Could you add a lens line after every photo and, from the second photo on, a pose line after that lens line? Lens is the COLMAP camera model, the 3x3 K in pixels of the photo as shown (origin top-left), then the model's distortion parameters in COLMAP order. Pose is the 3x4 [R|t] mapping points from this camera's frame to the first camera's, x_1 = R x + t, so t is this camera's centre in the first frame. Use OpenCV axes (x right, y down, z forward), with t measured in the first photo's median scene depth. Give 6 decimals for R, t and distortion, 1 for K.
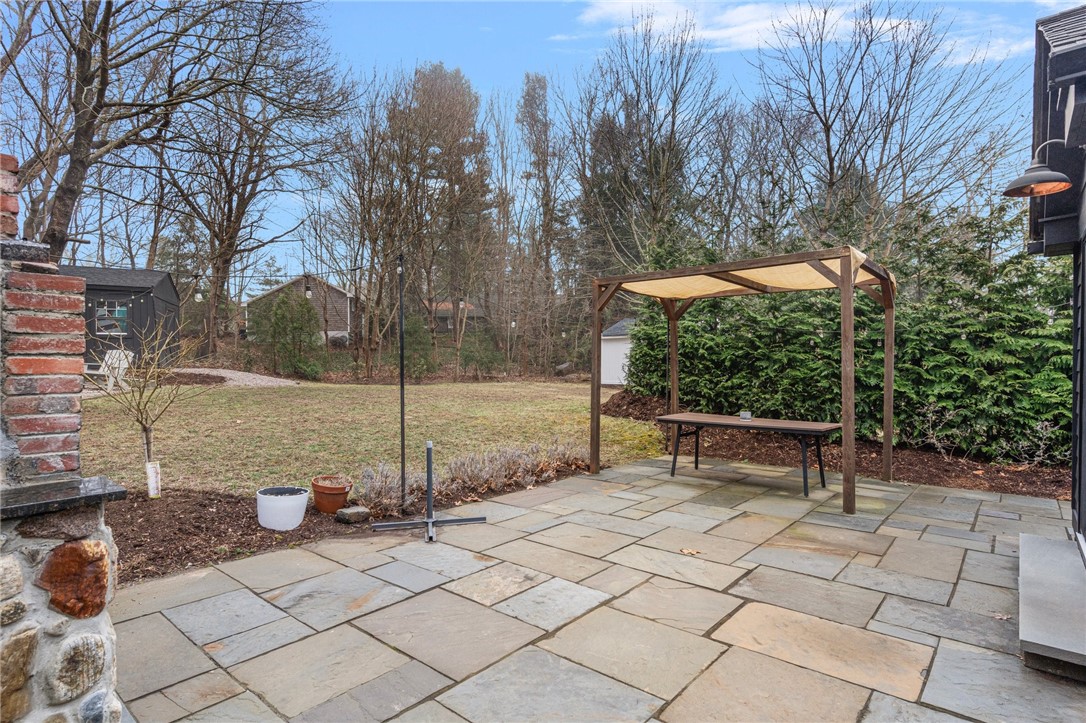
lens RADIAL K [[567.4, 0, 543.0], [0, 567.4, 361.5], [0, 0, 1]] dist [-0.000134, -0.000017]
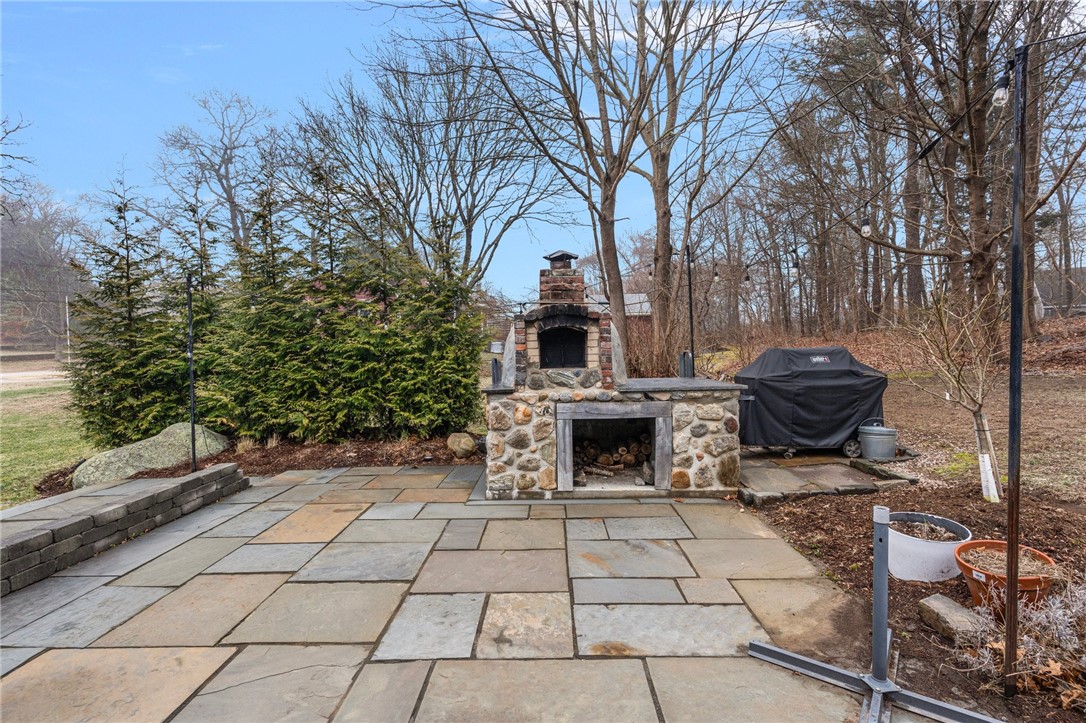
lens RADIAL K [[537.1, 0, 543.0], [0, 537.1, 361.5], [0, 0, 1]] dist [0.000648, 0.000147]
pose [[-0.777297, 0.039144, -0.627915, 0.287620], [0.027537, 0.999223, 0.028203, 0.011256], [0.628531, 0.004631, -0.777770, 1.297059]]
